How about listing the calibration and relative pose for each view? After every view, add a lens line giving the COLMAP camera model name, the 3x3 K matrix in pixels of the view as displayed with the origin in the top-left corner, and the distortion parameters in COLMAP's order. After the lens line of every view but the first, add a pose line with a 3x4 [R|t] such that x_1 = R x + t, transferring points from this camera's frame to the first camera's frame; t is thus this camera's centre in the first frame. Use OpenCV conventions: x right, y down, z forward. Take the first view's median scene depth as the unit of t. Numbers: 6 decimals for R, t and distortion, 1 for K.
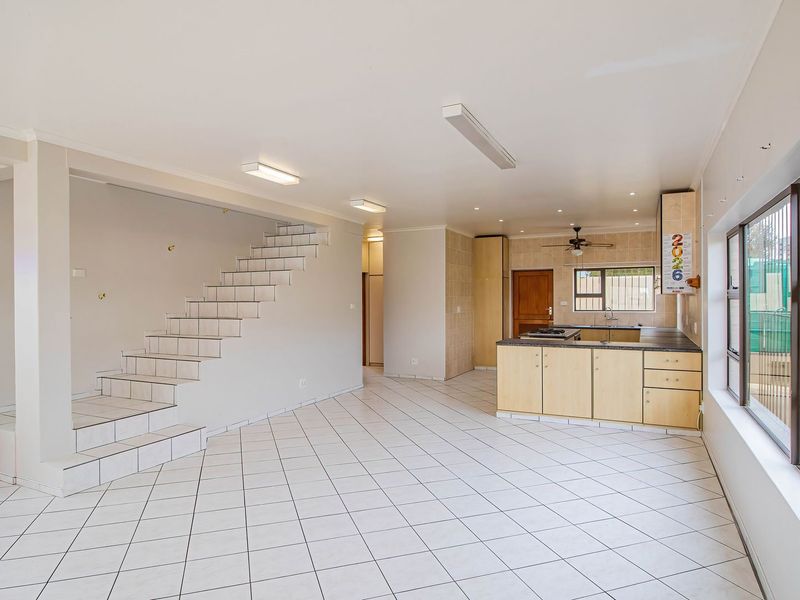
lens RADIAL K [[498.5, 0, 401.7], [0, 498.5, 297.9], [0, 0, 1]] dist [0.005420, -0.015220]
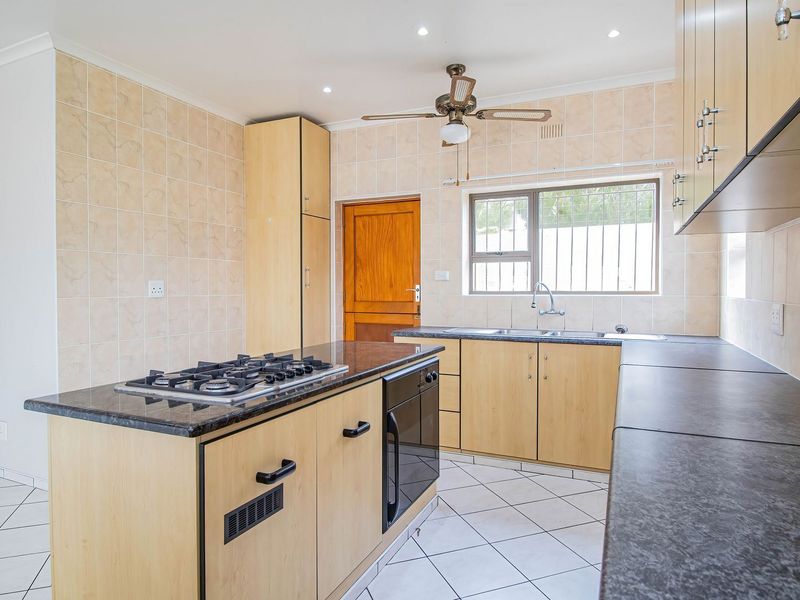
lens RADIAL K [[498.5, 0, 401.7], [0, 498.5, 297.9], [0, 0, 1]] dist [0.005420, -0.015220]
pose [[0.999574, 0.002108, 0.029125, 0.284637], [-0.002715, 0.999780, 0.020817, 0.021688], [-0.029075, -0.020887, 0.999359, 0.594209]]
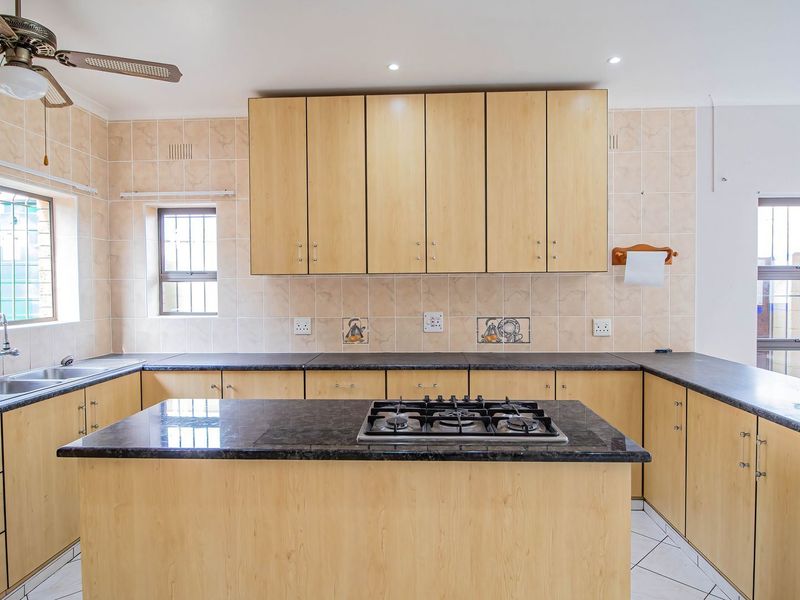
lens RADIAL K [[498.5, 0, 401.7], [0, 498.5, 297.9], [0, 0, 1]] dist [0.005420, -0.015220]
pose [[-0.395791, -0.014352, 0.918229, 0.064023], [0.008279, 0.999781, 0.019195, 0.005432], [-0.918303, 0.015200, -0.395586, 0.879135]]
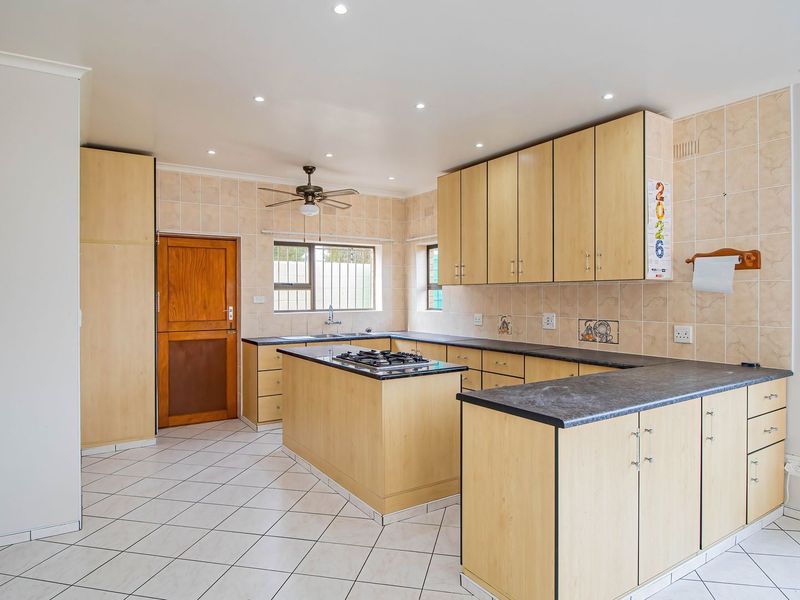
lens RADIAL K [[498.5, 0, 401.7], [0, 498.5, 297.9], [0, 0, 1]] dist [0.005420, -0.015220]
pose [[0.512763, -0.003613, 0.858522, -0.082035], [0.000766, 0.999993, 0.003751, 0.007142], [-0.858530, -0.001266, 0.512763, 0.581810]]
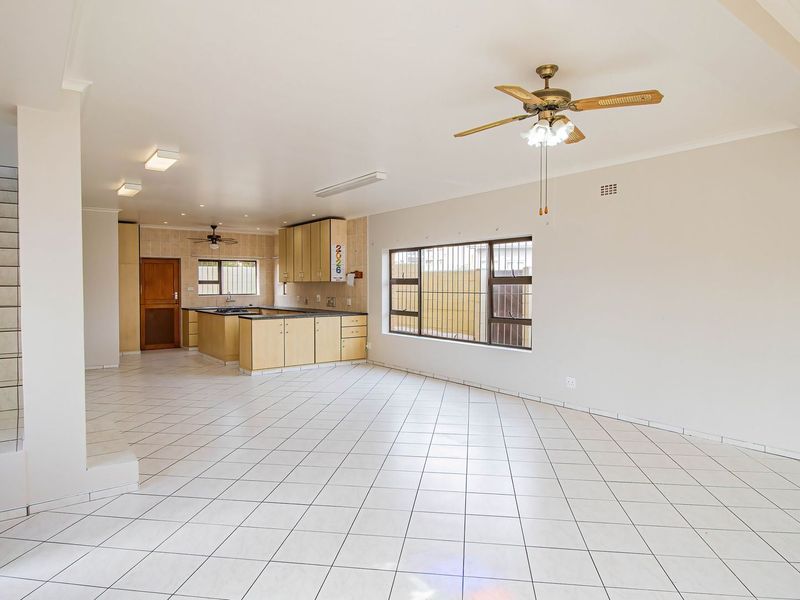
lens RADIAL K [[498.5, 0, 401.7], [0, 498.5, 297.9], [0, 0, 1]] dist [0.005420, -0.015220]
pose [[0.454451, -0.018885, 0.890571, -0.488349], [-0.002000, 0.999751, 0.022221, 0.005248], [-0.890769, -0.011879, 0.454300, 0.046341]]
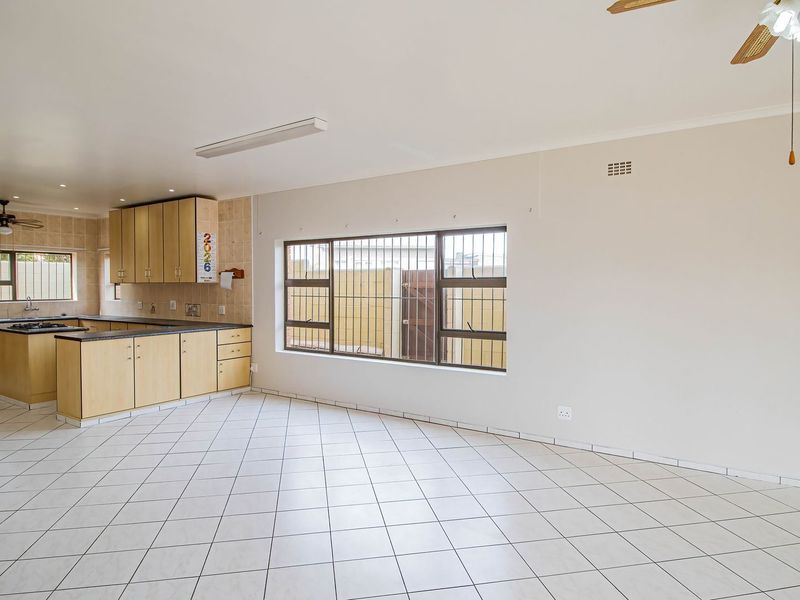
lens RADIAL K [[498.5, 0, 401.7], [0, 498.5, 297.9], [0, 0, 1]] dist [0.005420, -0.015220]
pose [[0.140816, -0.021036, 0.989812, -0.350999], [-0.001280, 0.999770, 0.021429, 0.001394], [-0.990035, -0.004284, 0.140757, 0.220979]]
